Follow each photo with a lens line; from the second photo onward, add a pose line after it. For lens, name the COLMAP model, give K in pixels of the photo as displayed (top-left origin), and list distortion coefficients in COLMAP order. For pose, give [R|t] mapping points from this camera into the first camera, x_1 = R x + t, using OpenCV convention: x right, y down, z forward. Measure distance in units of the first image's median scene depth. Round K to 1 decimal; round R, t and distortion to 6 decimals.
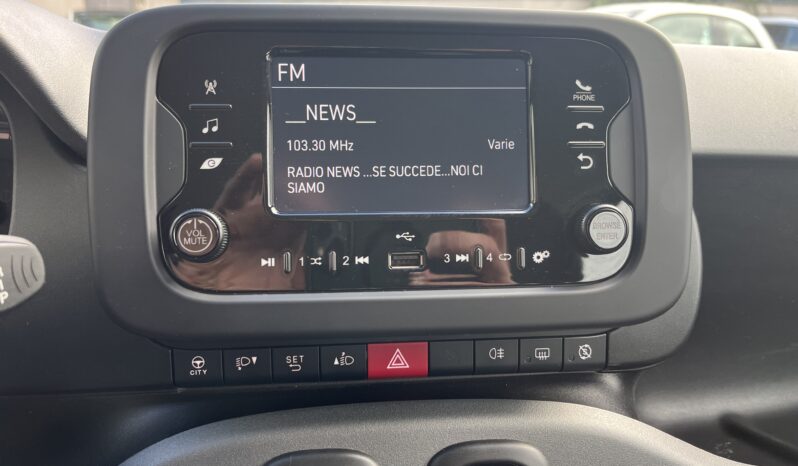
lens RADIAL K [[620.7, 0, 399.0], [0, 620.7, 233.0], [0, 0, 1]] dist [0.089849, -0.145038]
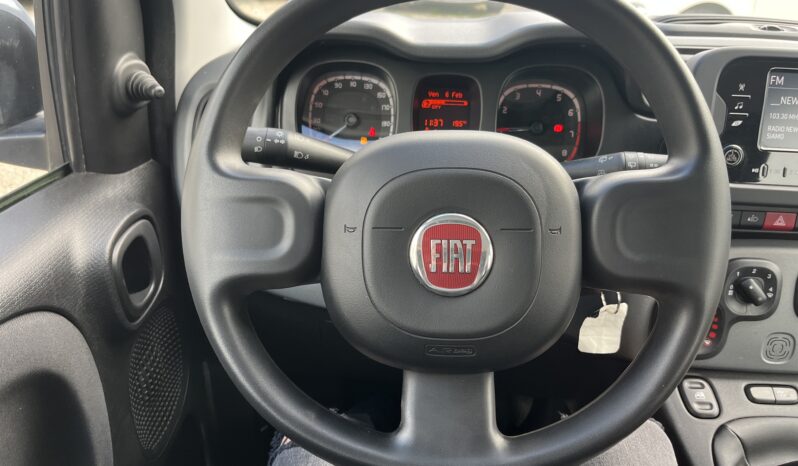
lens RADIAL K [[620.7, 0, 399.0], [0, 620.7, 233.0], [0, 0, 1]] dist [0.089849, -0.145038]
pose [[0.990636, 0.080803, -0.110048, -1.153906], [-0.058493, 0.979520, 0.192664, -0.087231], [0.123362, -0.184423, 0.975074, -1.307415]]
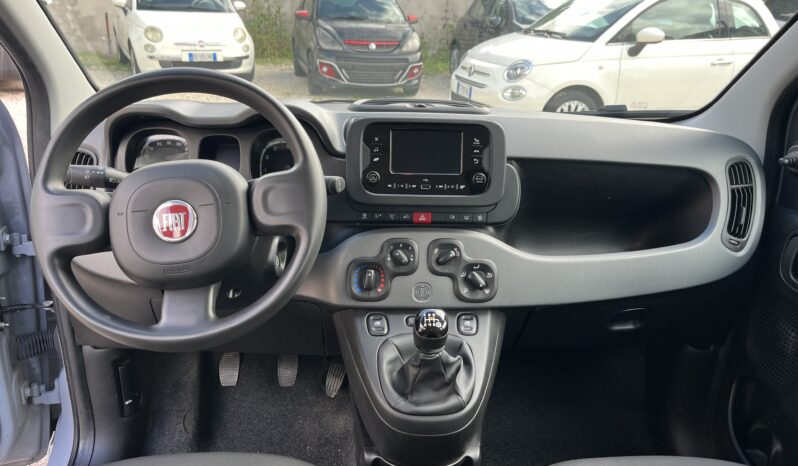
lens RADIAL K [[620.7, 0, 399.0], [0, 620.7, 233.0], [0, 0, 1]] dist [0.089849, -0.145038]
pose [[0.998609, 0.036679, -0.037869, 0.002426], [-0.033864, 0.996794, 0.072487, 0.057044], [0.040406, -0.071104, 0.996650, -2.746150]]
